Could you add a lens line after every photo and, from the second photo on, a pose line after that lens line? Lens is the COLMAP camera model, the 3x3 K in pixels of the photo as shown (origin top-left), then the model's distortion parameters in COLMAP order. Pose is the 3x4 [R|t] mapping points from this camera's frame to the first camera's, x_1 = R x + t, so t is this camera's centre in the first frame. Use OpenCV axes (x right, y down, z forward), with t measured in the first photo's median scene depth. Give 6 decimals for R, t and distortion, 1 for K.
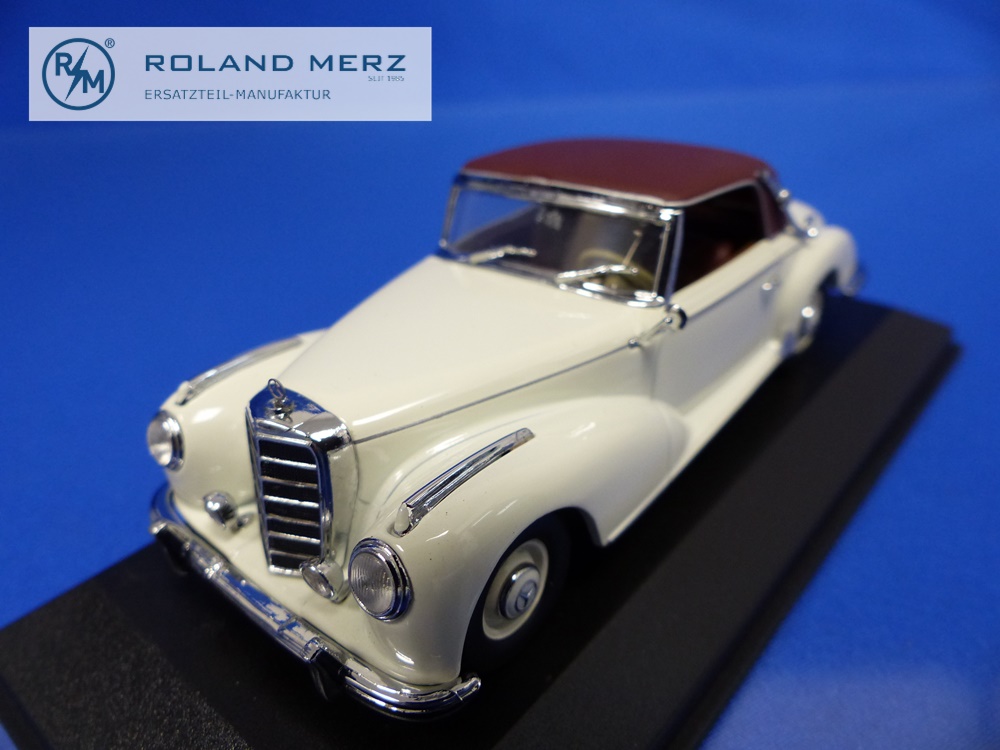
lens RADIAL K [[747.9, 0, 500.0], [0, 747.9, 375.0], [0, 0, 1]] dist [0.003564, -0.001140]
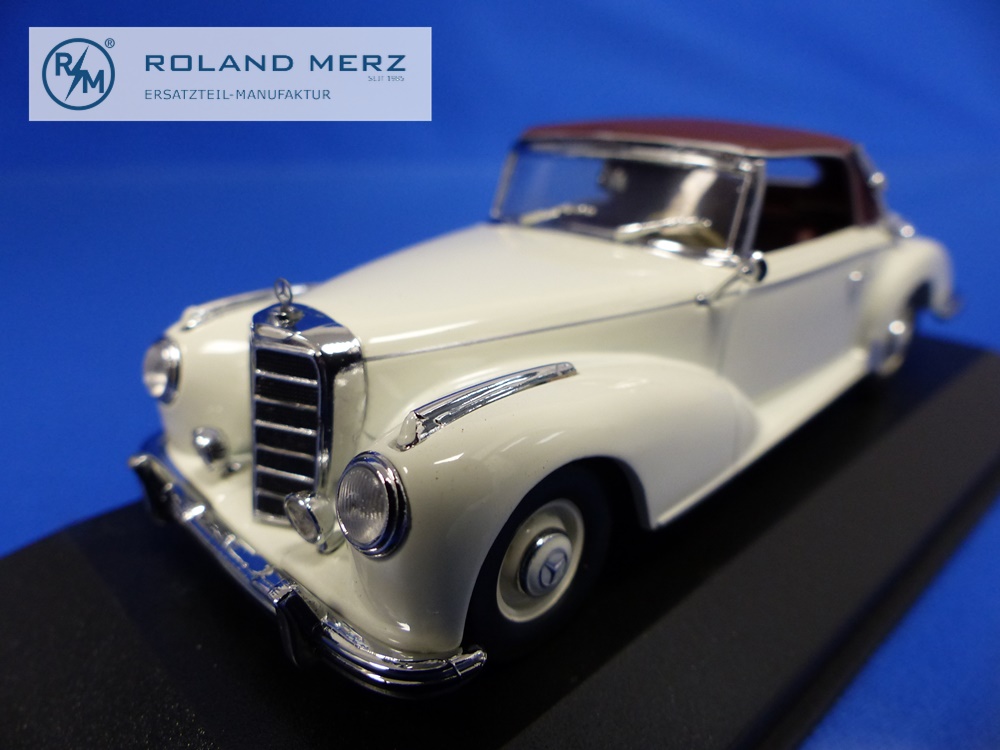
lens RADIAL K [[747.9, 0, 500.0], [0, 747.9, 375.0], [0, 0, 1]] dist [0.003564, -0.001140]
pose [[0.994403, 0.078866, -0.070302, 0.017499], [-0.086472, 0.989861, -0.112681, 0.178327], [0.060702, 0.118129, 0.991141, 0.160406]]
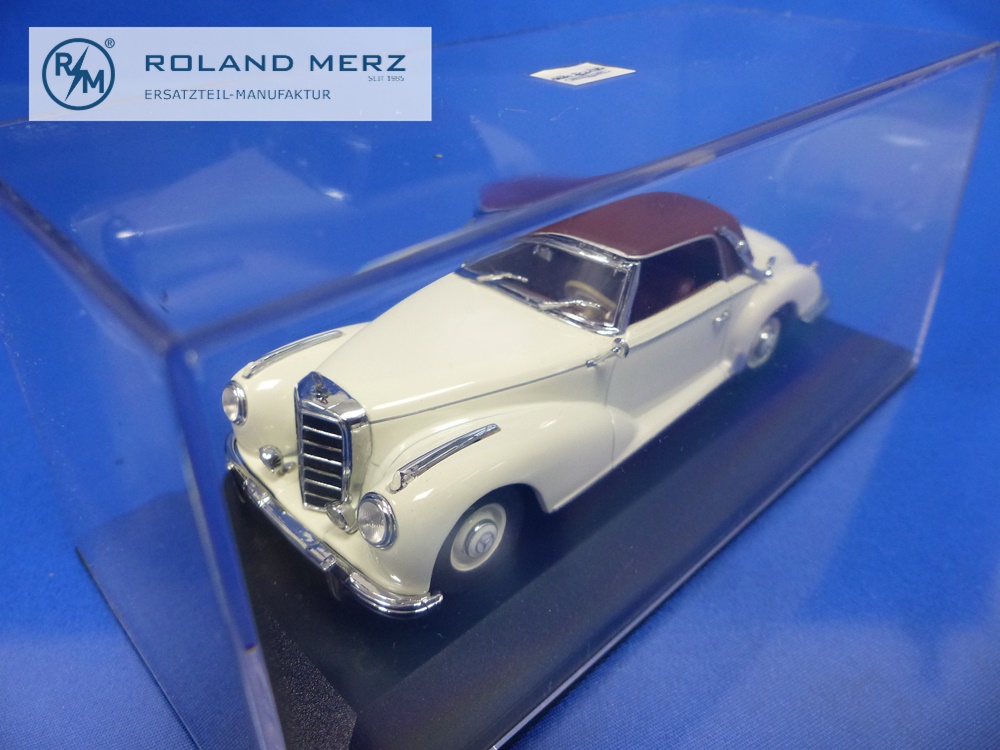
lens RADIAL K [[754.6, 0, 525.1], [0, 754.6, 377.9], [0, 0, 1]] dist [-0.001037, -0.000723]
pose [[0.995301, 0.093097, -0.026626, 0.114500], [-0.091123, 0.993541, 0.067627, -0.106651], [0.032750, -0.064883, 0.997355, -0.362777]]
